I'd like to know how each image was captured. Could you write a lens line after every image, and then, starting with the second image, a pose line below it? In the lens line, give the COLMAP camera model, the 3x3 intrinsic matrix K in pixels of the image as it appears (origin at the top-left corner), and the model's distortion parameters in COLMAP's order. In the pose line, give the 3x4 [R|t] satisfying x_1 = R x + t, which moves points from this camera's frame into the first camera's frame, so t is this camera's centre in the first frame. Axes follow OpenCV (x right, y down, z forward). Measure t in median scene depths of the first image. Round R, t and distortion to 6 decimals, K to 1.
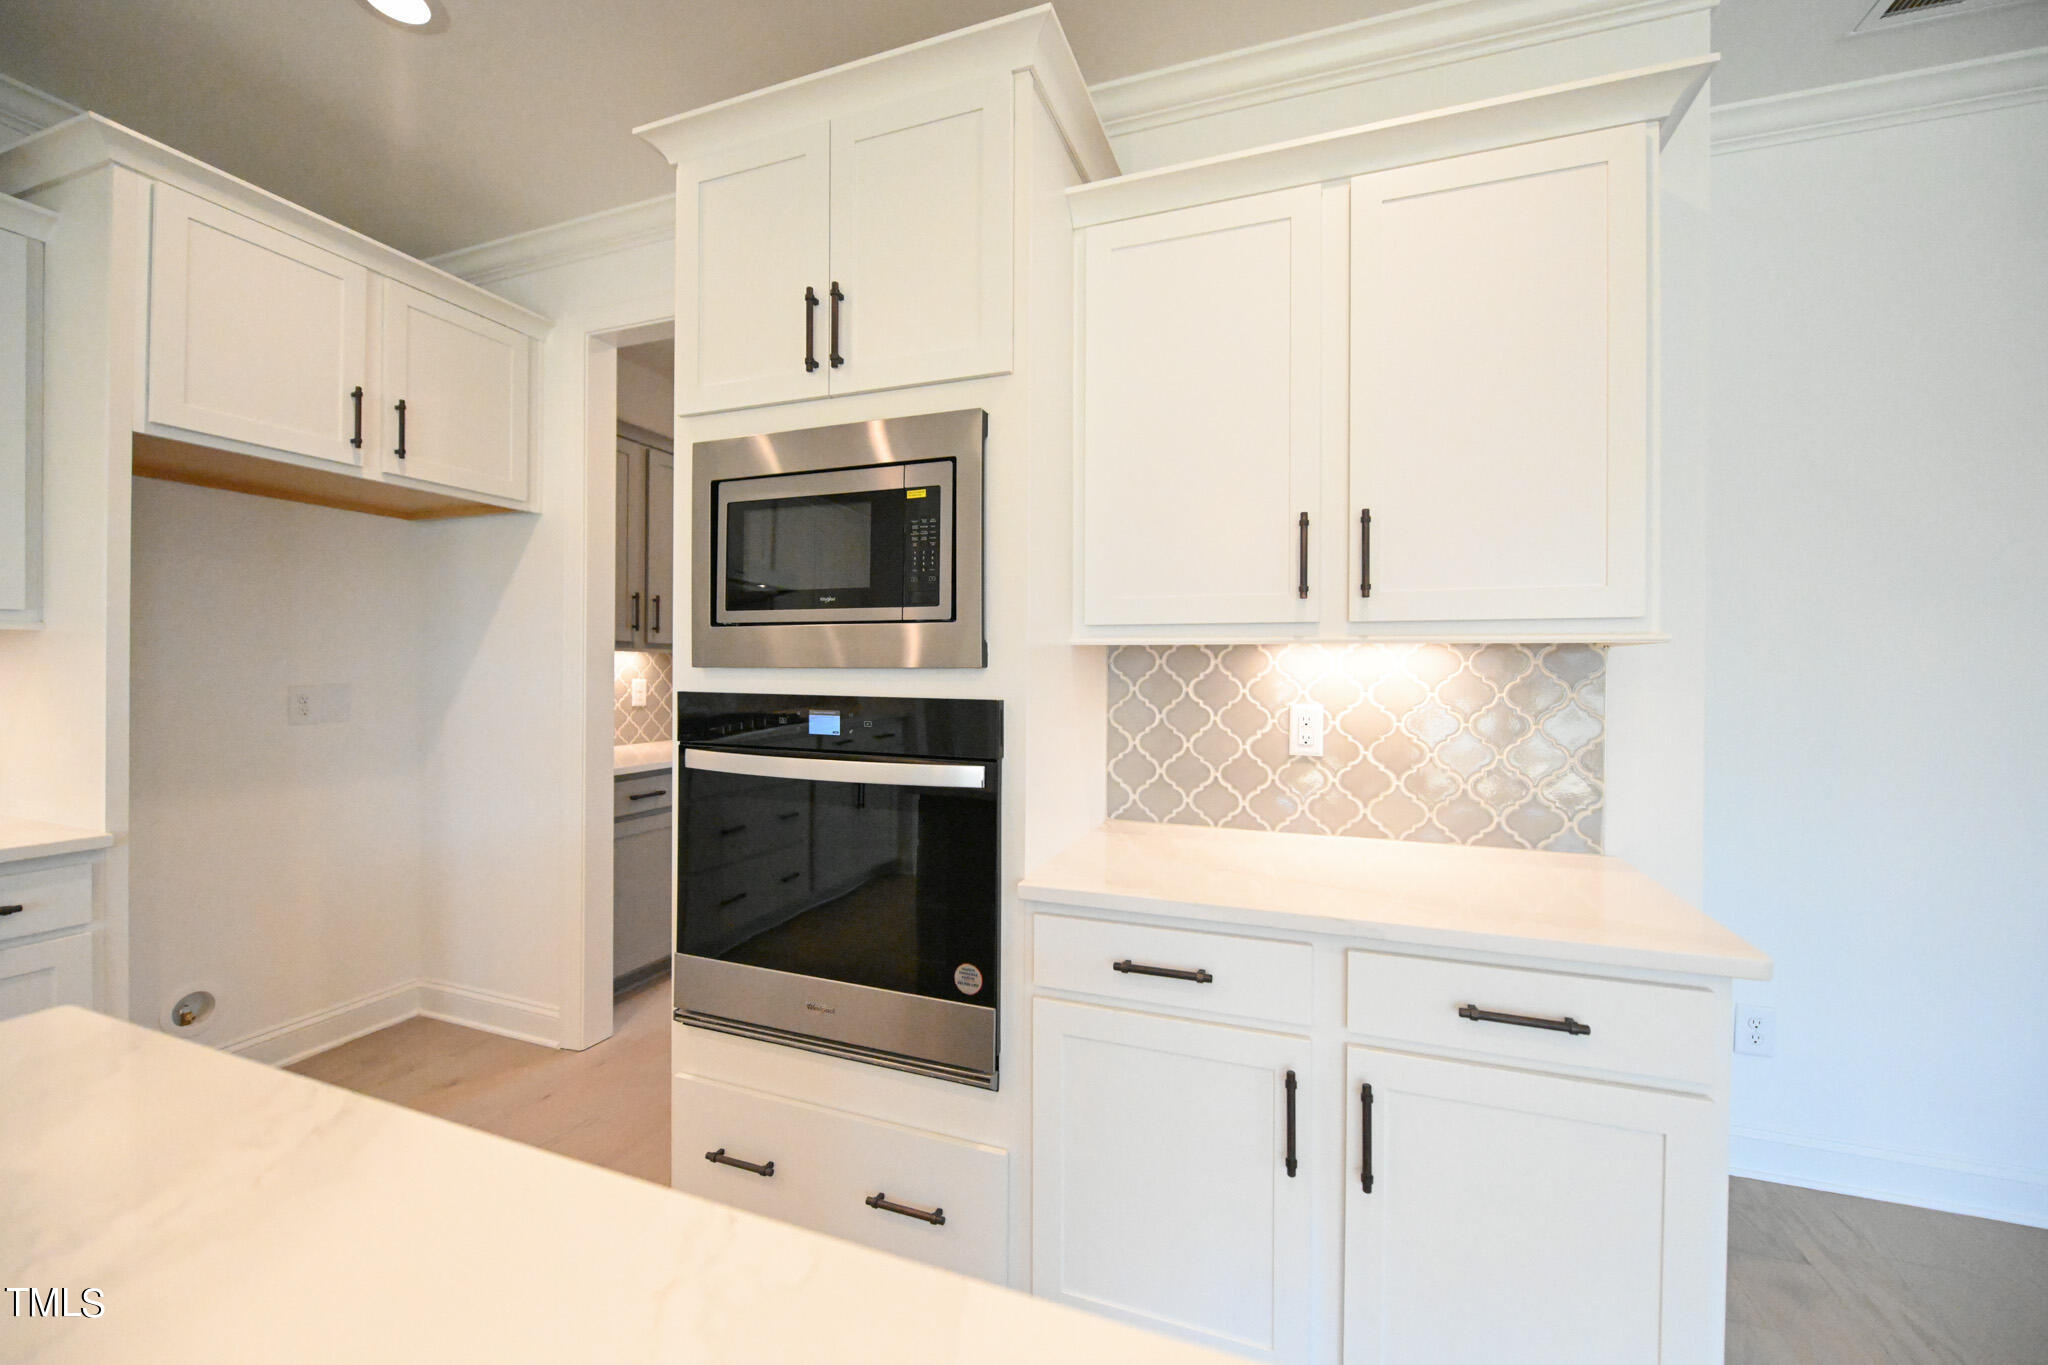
lens RADIAL K [[807.3, 0, 1025.4], [0, 807.3, 680.0], [0, 0, 1]] dist [0.001471, 0.000070]
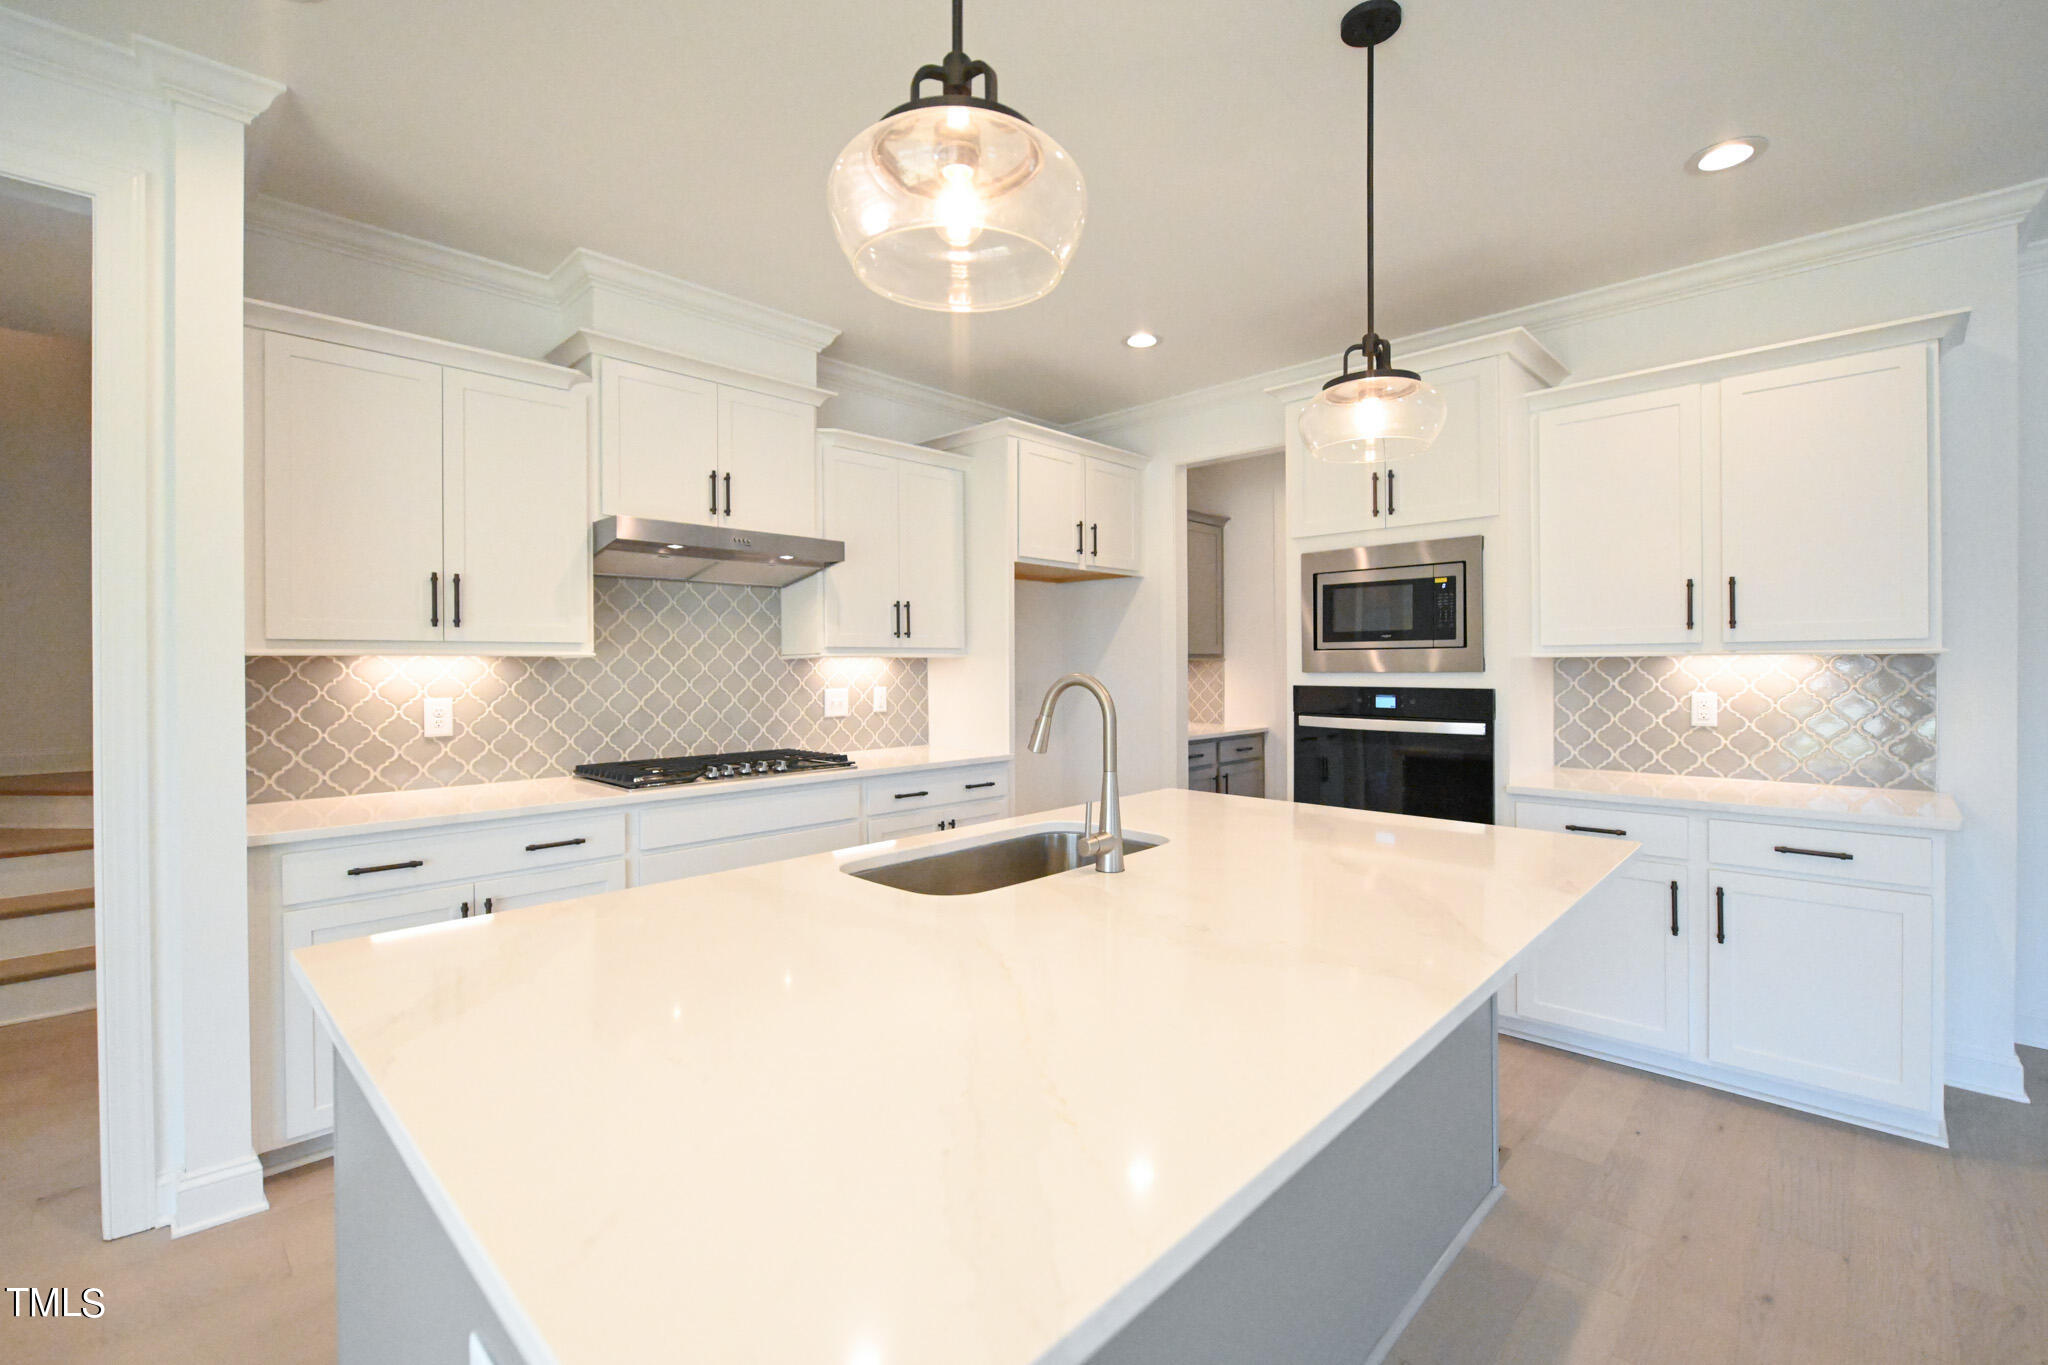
lens RADIAL K [[889.4, 0, 1019.9], [0, 889.4, 672.1], [0, 0, 1]] dist [-0.003619, -0.000636]
pose [[0.916396, -0.008212, -0.400188, -0.188829], [0.004145, 0.999931, -0.011027, 0.003877], [0.400251, 0.008446, 0.916367, -1.185949]]
